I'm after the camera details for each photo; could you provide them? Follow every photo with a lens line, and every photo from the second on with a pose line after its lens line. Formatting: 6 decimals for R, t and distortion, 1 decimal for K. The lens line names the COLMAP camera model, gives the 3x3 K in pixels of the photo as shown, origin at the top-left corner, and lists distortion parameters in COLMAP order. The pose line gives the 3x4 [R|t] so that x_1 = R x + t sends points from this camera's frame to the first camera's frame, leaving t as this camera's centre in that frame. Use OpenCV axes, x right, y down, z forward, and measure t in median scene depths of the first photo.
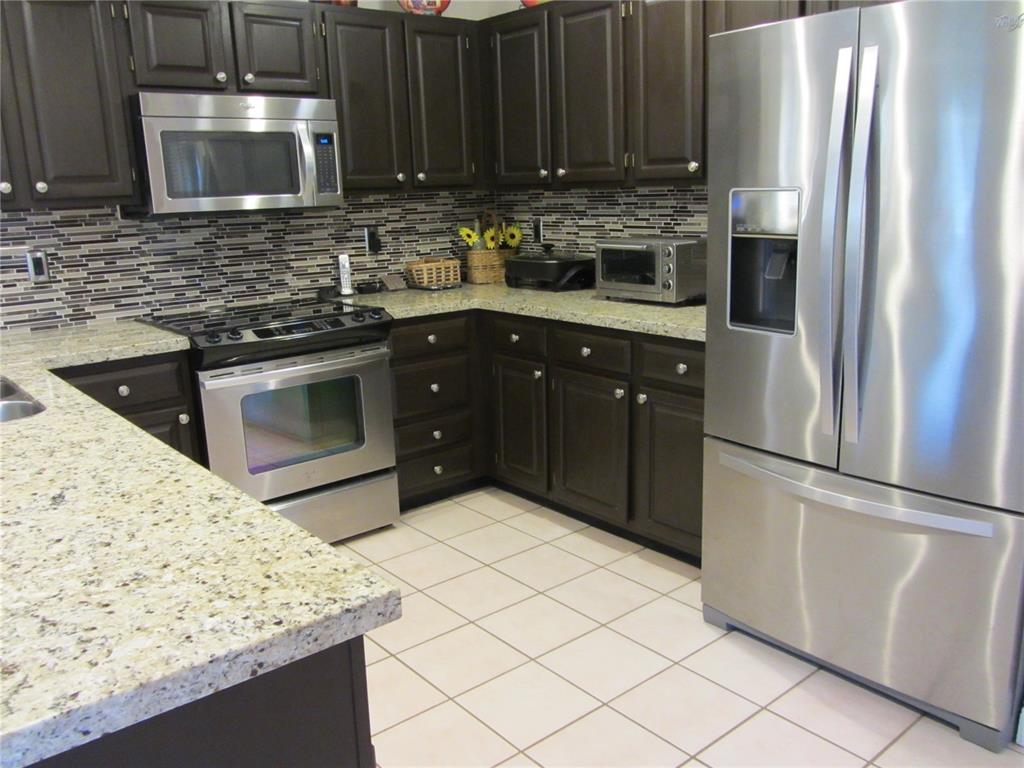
lens RADIAL K [[853.6, 0, 505.9], [0, 853.6, 382.5], [0, 0, 1]] dist [-0.035503, 0.010127]
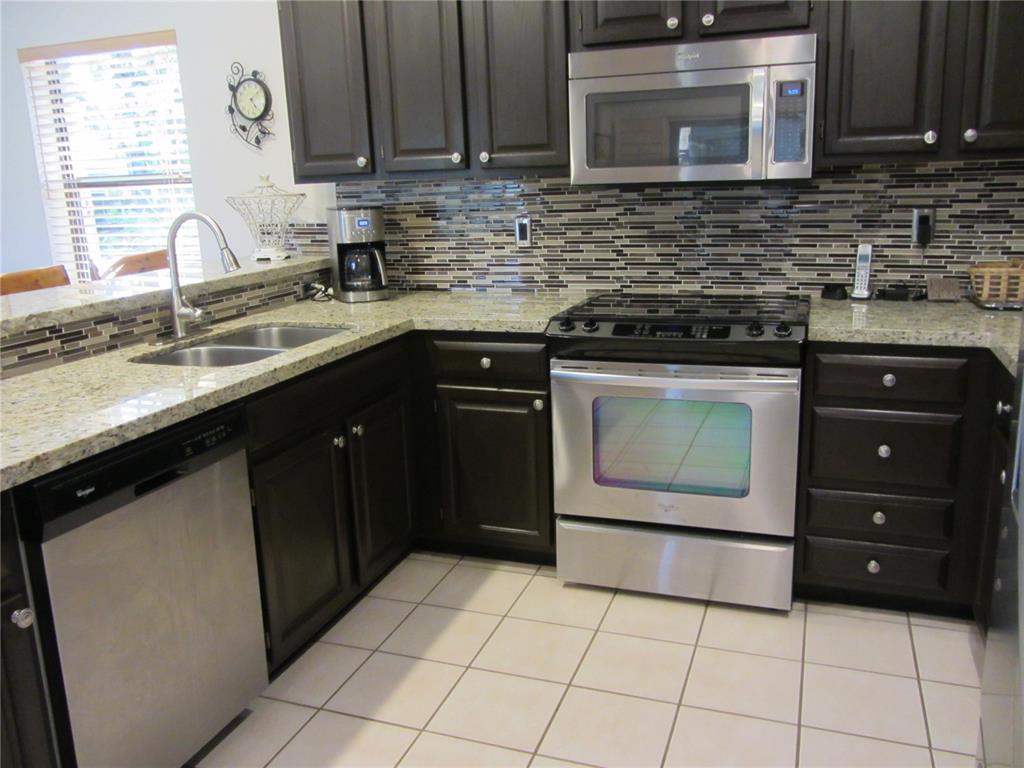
lens RADIAL K [[853.6, 0, 510.0], [0, 853.6, 383.7], [0, 0, 1]] dist [-0.035503, 0.010127]
pose [[0.502757, 0.215027, -0.837257, 0.334460], [-0.174006, 0.973916, 0.145637, -0.095713], [0.846733, 0.072467, 0.527059, 0.402126]]
